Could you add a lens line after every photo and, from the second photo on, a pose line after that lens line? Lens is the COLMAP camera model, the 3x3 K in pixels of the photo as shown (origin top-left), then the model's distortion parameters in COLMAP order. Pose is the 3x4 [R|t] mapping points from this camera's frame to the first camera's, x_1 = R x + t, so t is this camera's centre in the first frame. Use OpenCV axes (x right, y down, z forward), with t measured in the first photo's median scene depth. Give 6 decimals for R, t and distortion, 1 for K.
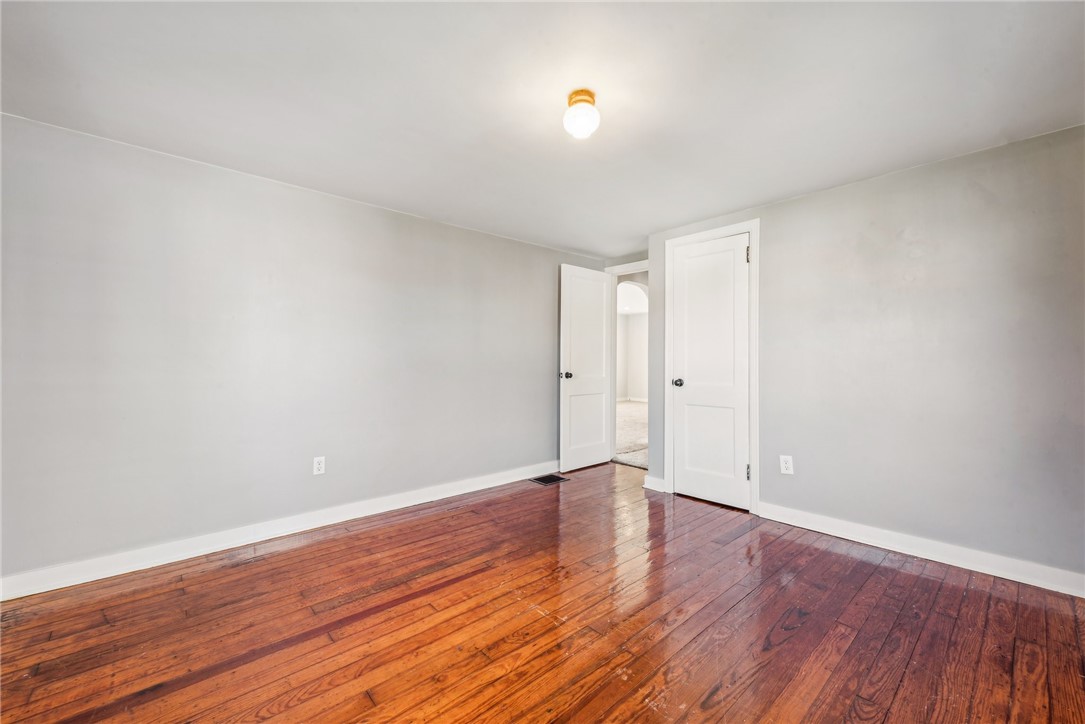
lens RADIAL K [[431.4, 0, 538.8], [0, 431.4, 358.2], [0, 0, 1]] dist [-0.002025, -0.000330]
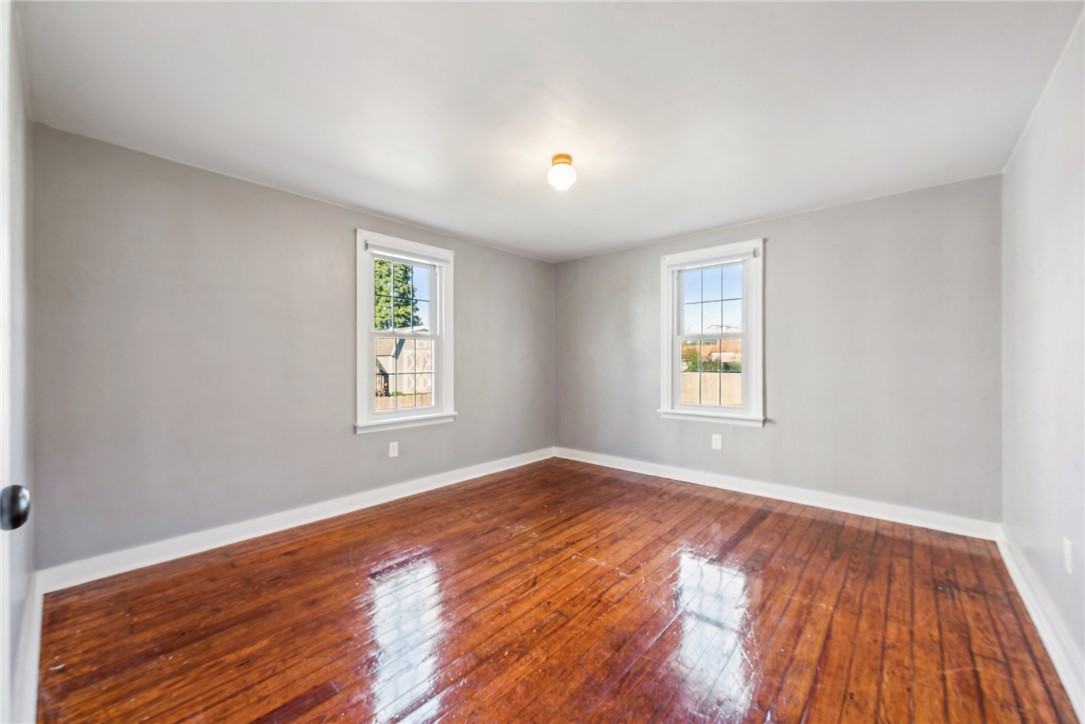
lens RADIAL K [[431.4, 0, 538.8], [0, 431.4, 358.2], [0, 0, 1]] dist [-0.002025, -0.000330]
pose [[-0.993493, -0.001805, -0.113877, 0.288904], [-0.000652, 0.999948, -0.010154, 0.016544], [0.113889, -0.010014, -0.993443, 2.097978]]
